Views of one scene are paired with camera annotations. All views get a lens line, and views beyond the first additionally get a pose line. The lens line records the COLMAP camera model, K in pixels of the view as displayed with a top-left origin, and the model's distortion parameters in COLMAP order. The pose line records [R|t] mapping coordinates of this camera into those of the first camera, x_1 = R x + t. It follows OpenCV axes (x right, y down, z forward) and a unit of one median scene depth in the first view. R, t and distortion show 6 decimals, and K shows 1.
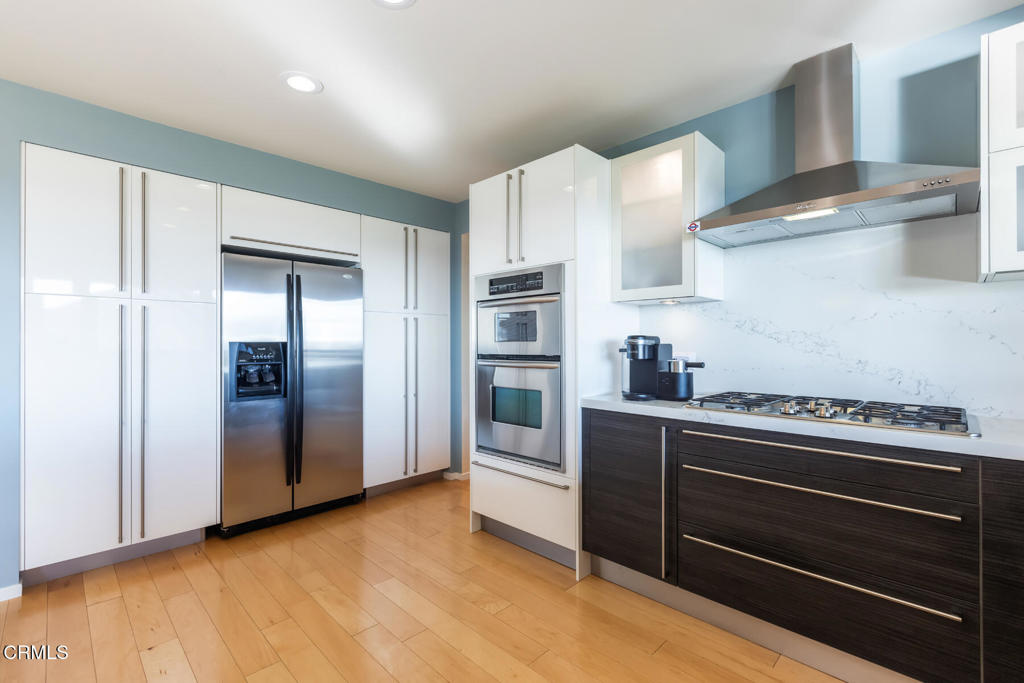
lens RADIAL K [[464.3, 0, 510.9], [0, 464.3, 341.7], [0, 0, 1]] dist [0.008101, -0.000664]
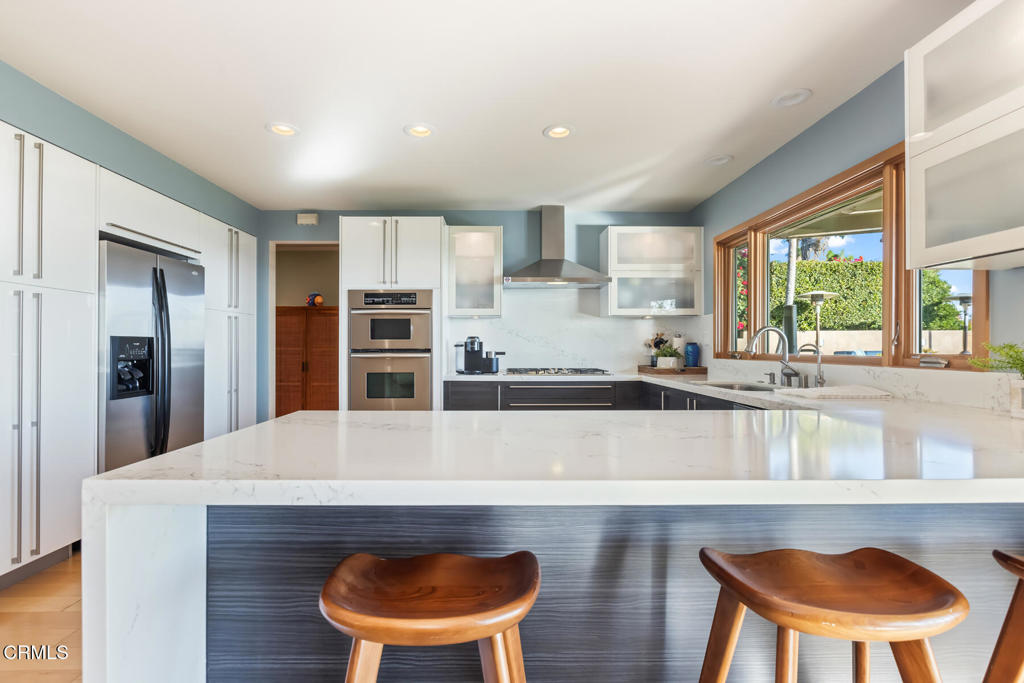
lens RADIAL K [[474.4, 0, 505.6], [0, 474.4, 345.5], [0, 0, 1]] dist [0.000056, -0.000501]
pose [[0.689936, 0.004836, 0.723854, -0.846625], [-0.002494, 0.999988, -0.004304, 0.024788], [-0.723866, 0.001164, 0.689940, -0.271190]]
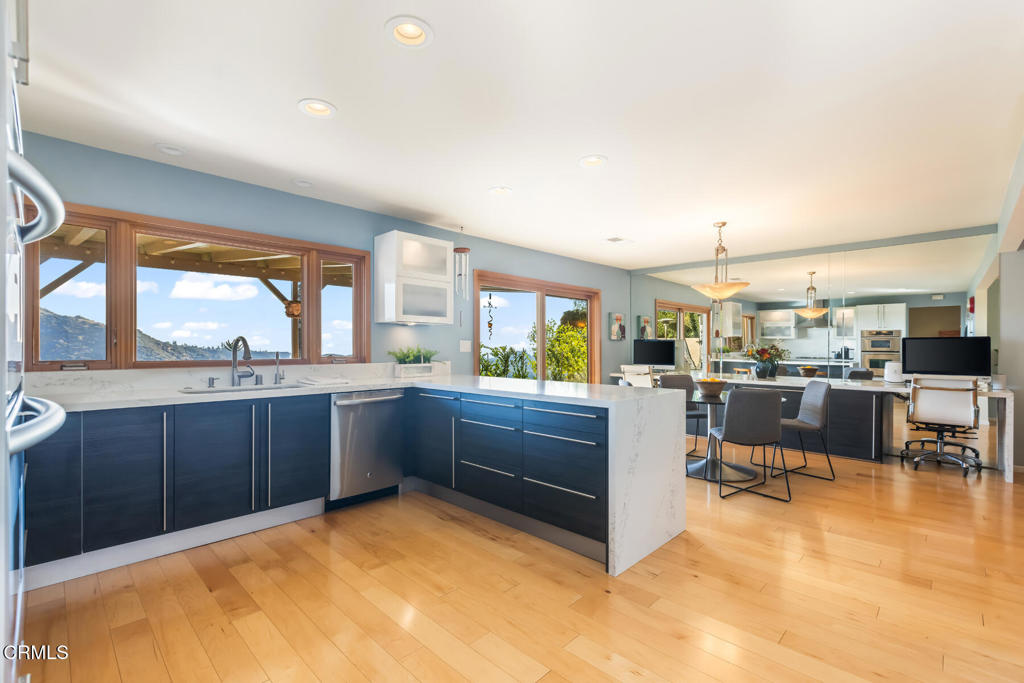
lens RADIAL K [[464.3, 0, 499.6], [0, 464.3, 339.3], [0, 0, 1]] dist [0.008101, -0.000664]
pose [[-0.999975, -0.001624, 0.006896, -0.319039], [-0.001734, 0.999870, -0.016035, -0.000345], [-0.006869, -0.016047, -0.999848, 1.395242]]
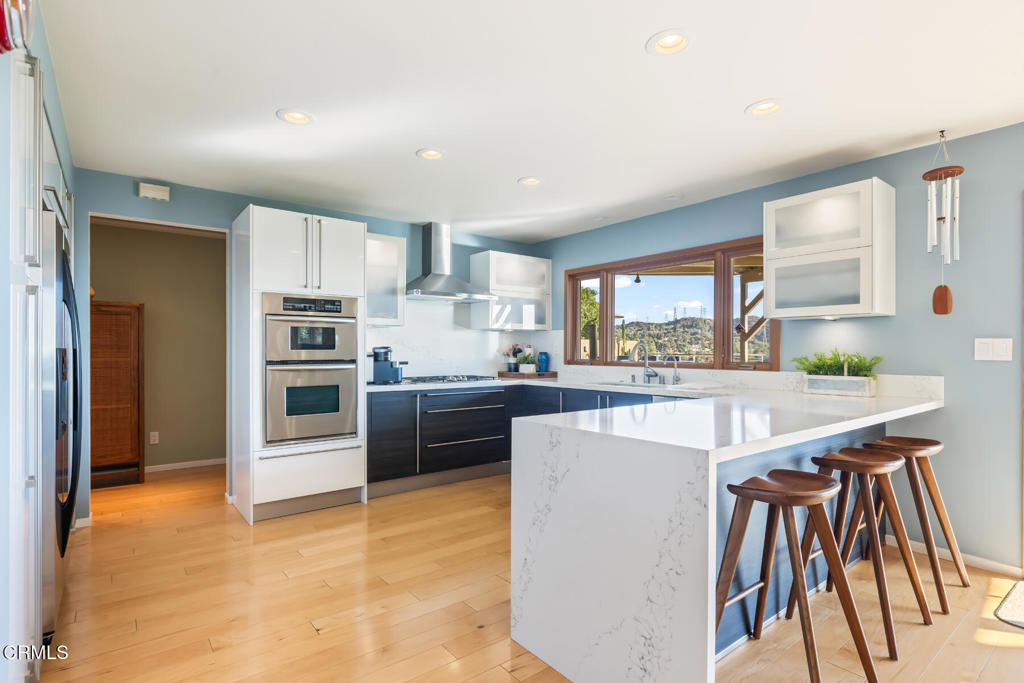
lens RADIAL K [[502.2, 0, 507.7], [0, 502.2, 347.7], [0, 0, 1]] dist [0.004201, 0.001895]
pose [[0.120855, 0.007947, 0.992638, -1.395463], [-0.002039, 0.999968, -0.007758, 0.003632], [-0.992668, -0.001086, 0.120867, 0.310321]]
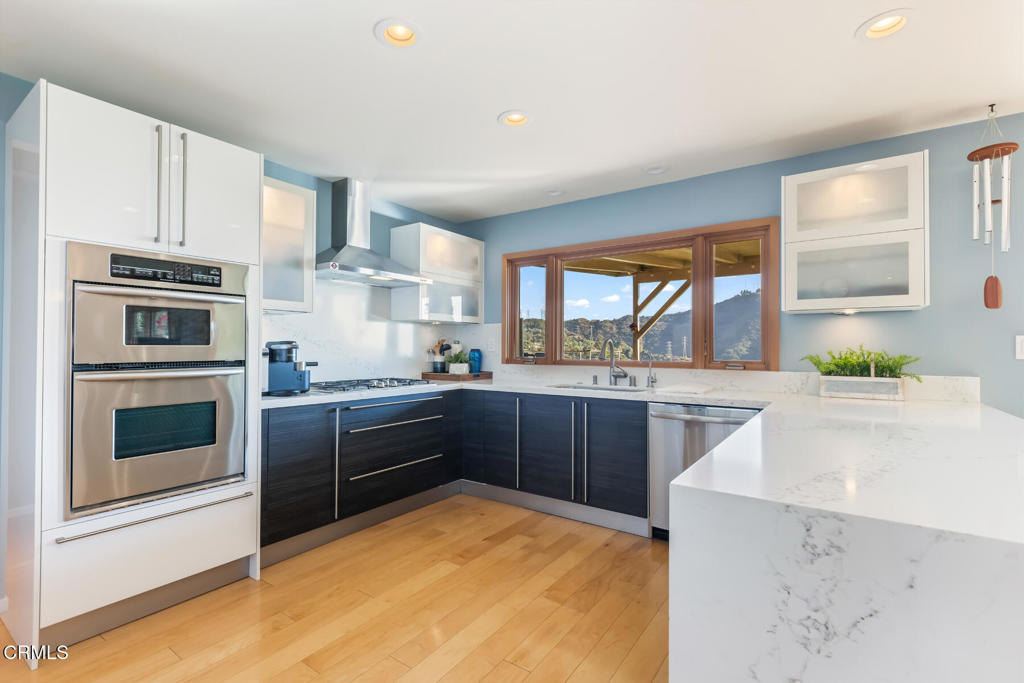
lens RADIAL K [[464.3, 0, 506.4], [0, 464.3, 340.4], [0, 0, 1]] dist [0.008101, -0.000664]
pose [[-0.167861, 0.016611, 0.985671, -0.916320], [-0.004153, 0.999837, -0.017556, 0.003195], [-0.985802, -0.007040, -0.167765, 0.605770]]
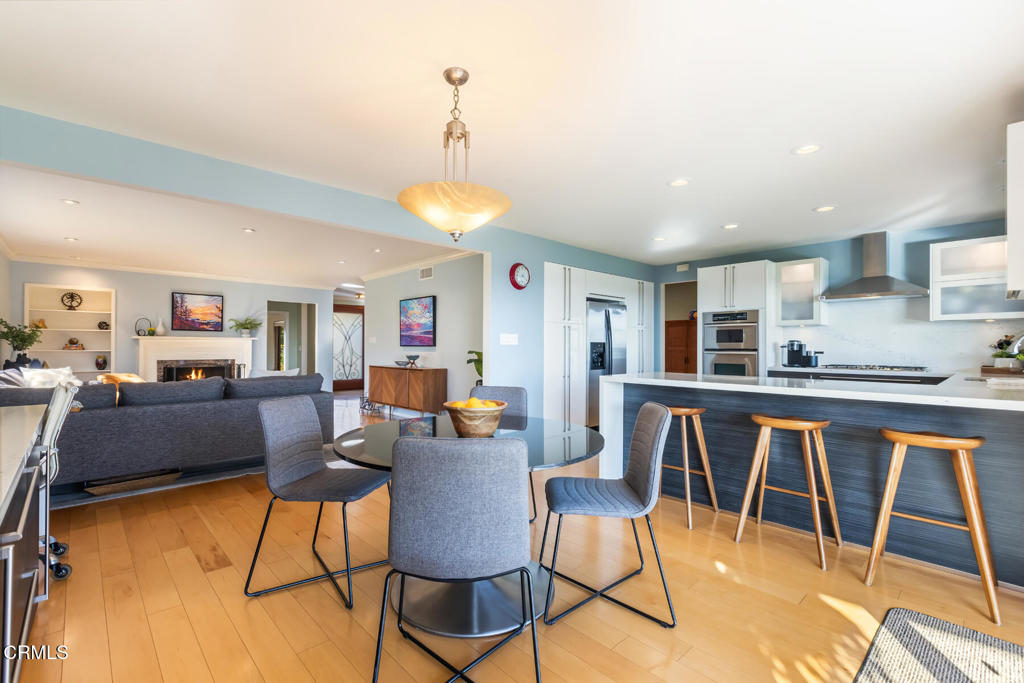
lens RADIAL K [[464.3, 0, 506.7], [0, 464.3, 345.5], [0, 0, 1]] dist [0.008101, -0.000664]
pose [[0.999908, 0.007827, -0.011077, -1.098879], [-0.007897, 0.999949, -0.006310, 0.037281], [0.011027, 0.006396, 0.999919, -1.320796]]
